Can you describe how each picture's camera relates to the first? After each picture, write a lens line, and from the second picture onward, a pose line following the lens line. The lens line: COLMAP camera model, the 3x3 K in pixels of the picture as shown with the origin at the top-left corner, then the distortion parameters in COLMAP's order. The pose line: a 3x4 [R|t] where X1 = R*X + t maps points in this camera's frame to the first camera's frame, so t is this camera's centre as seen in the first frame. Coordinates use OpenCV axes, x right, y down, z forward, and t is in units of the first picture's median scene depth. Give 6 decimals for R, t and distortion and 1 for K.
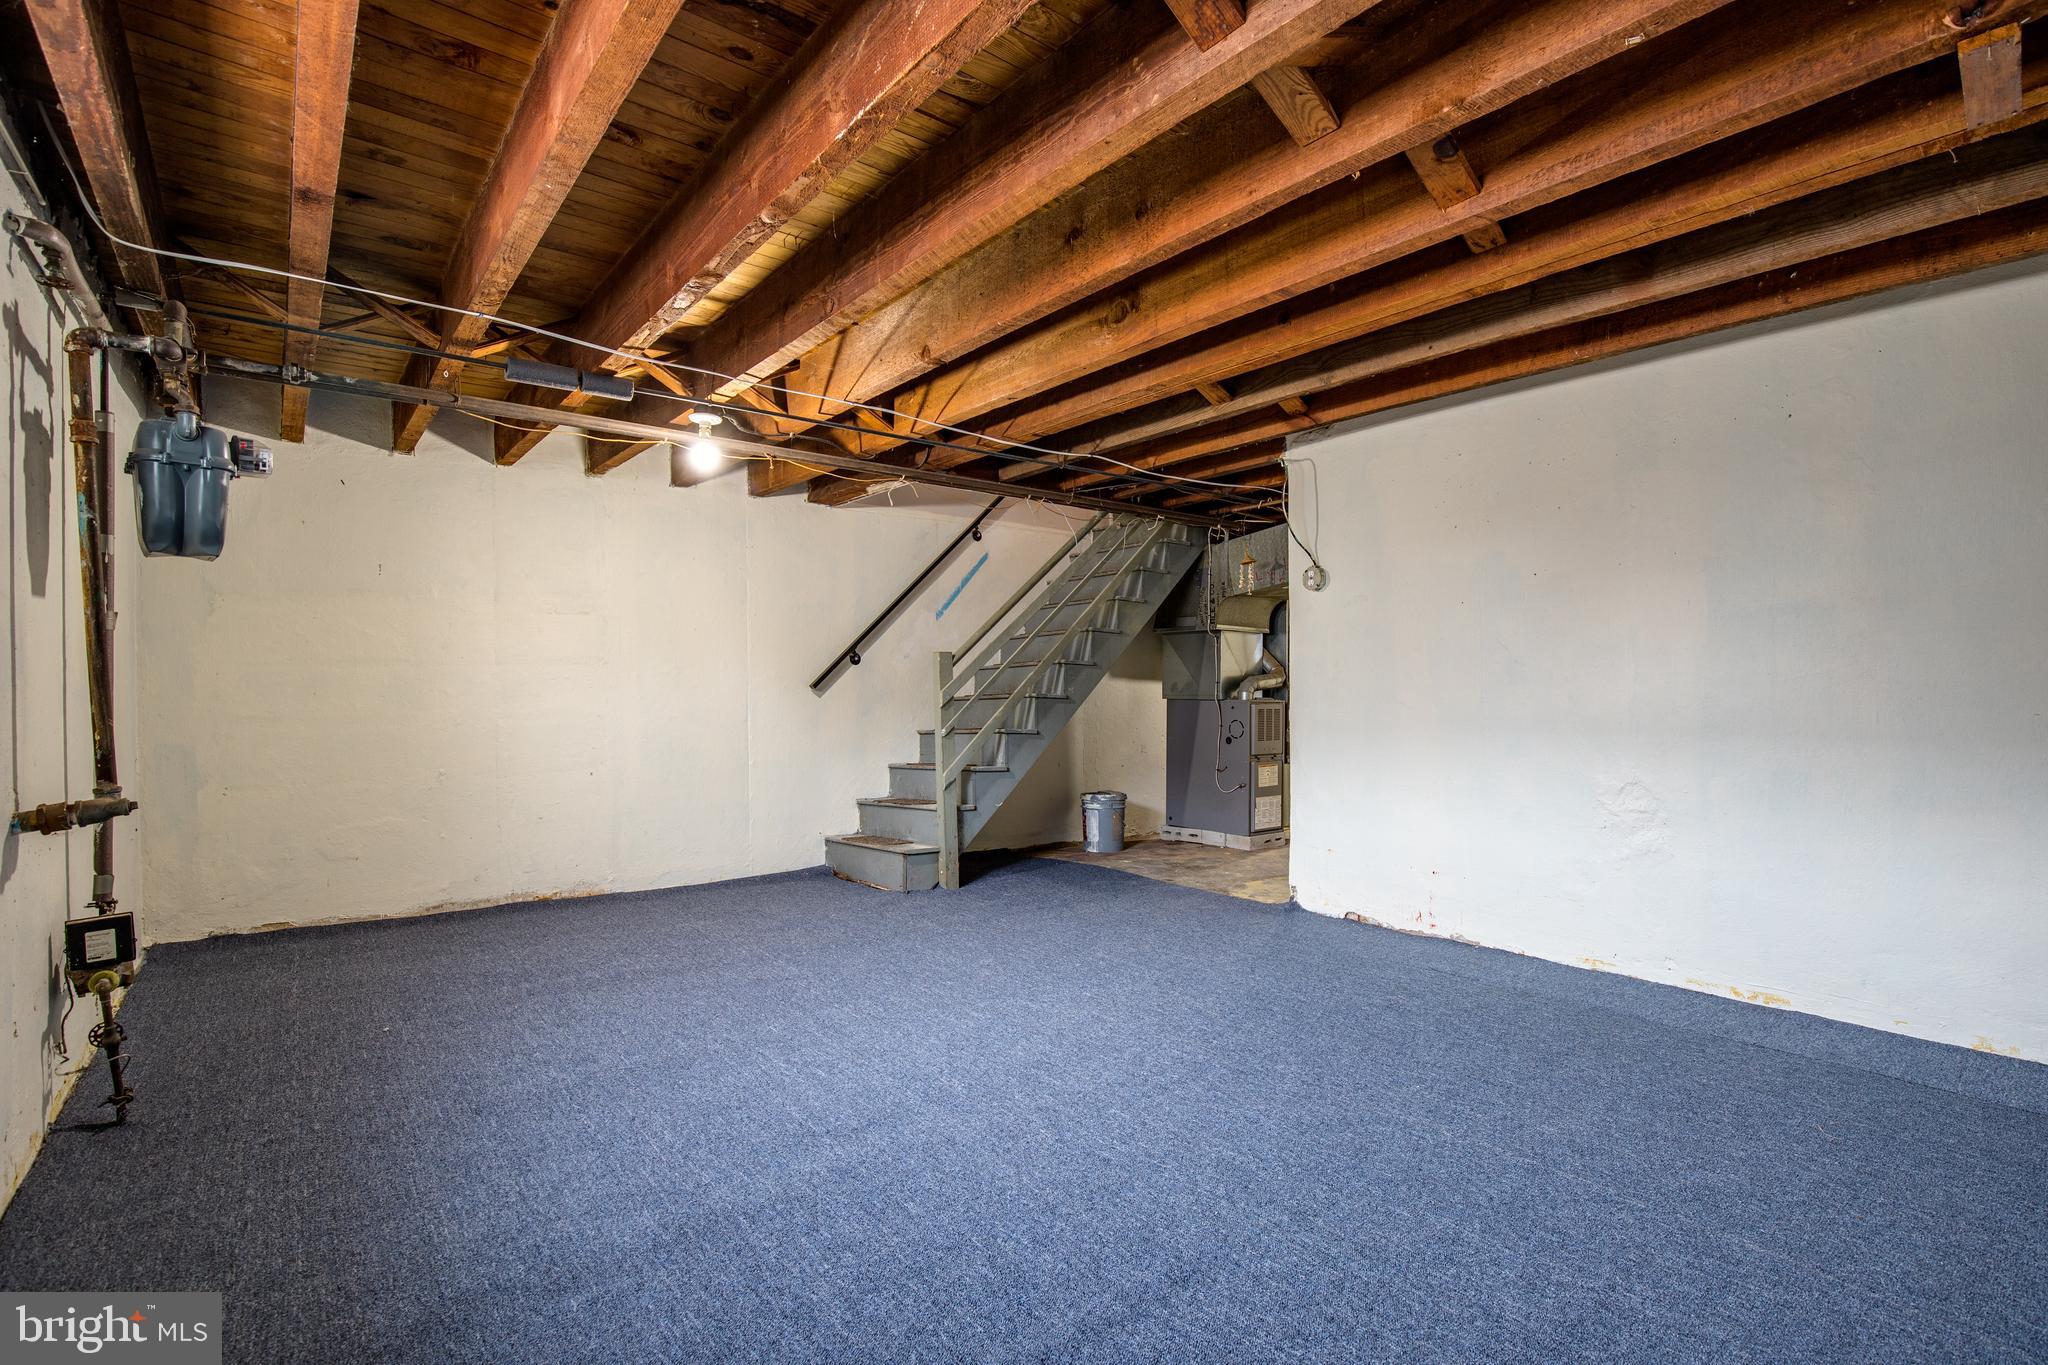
lens RADIAL K [[977.9, 0, 1030.6], [0, 977.9, 685.4], [0, 0, 1]] dist [-0.028398, 0.000362]
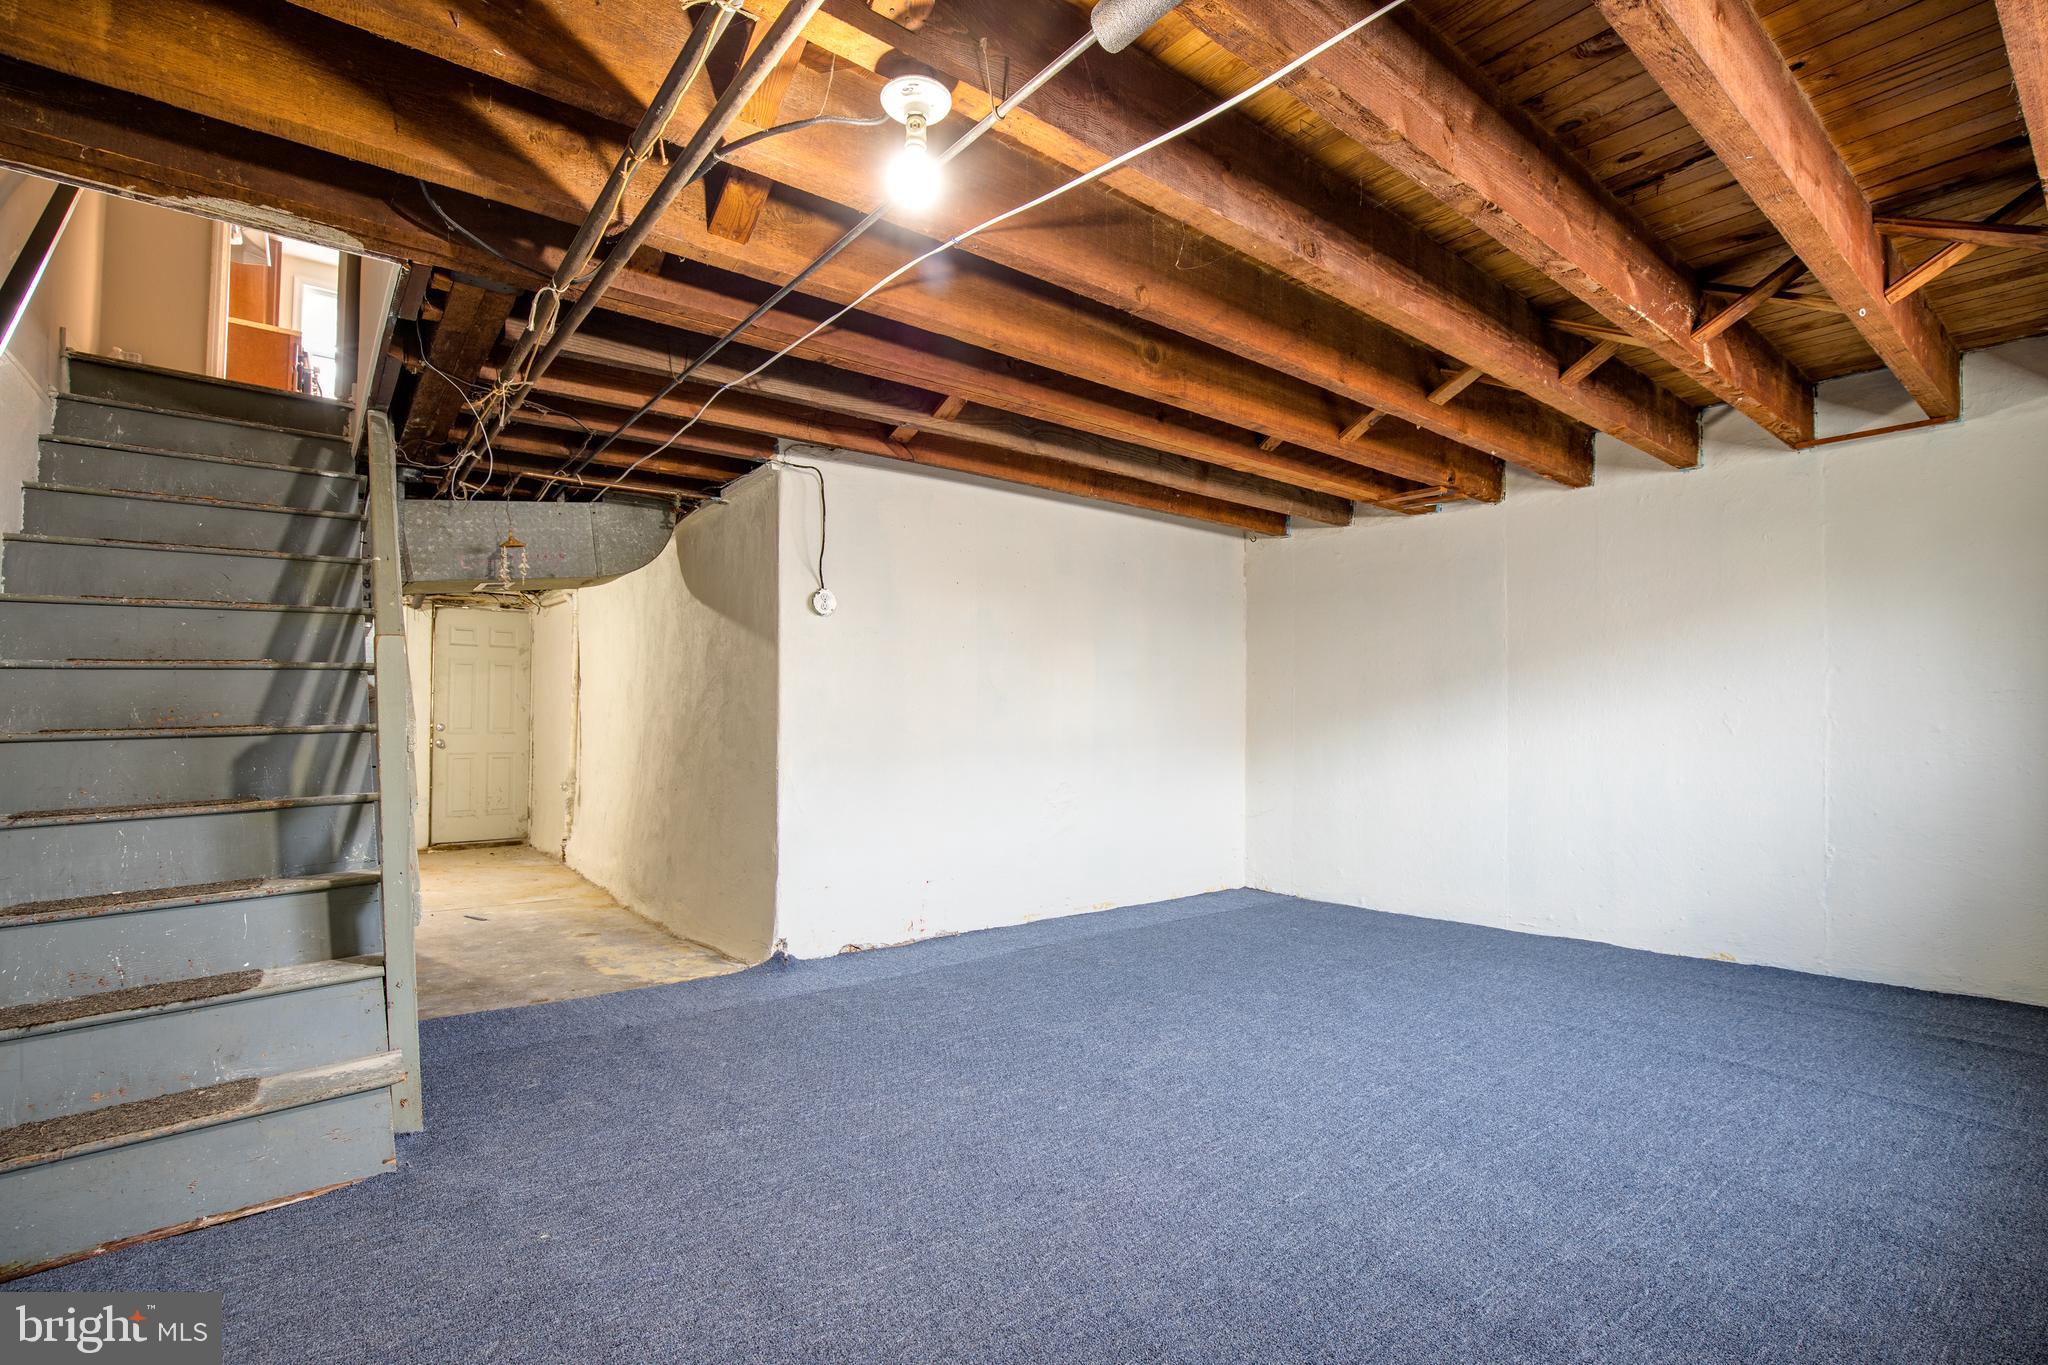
lens RADIAL K [[977.9, 0, 1030.6], [0, 977.9, 685.4], [0, 0, 1]] dist [-0.028398, 0.000362]
pose [[-0.020786, 0.040657, 0.998957, -0.778856], [-0.002679, 0.999167, -0.040722, 0.011025], [-0.999780, -0.003523, -0.020660, 0.966399]]
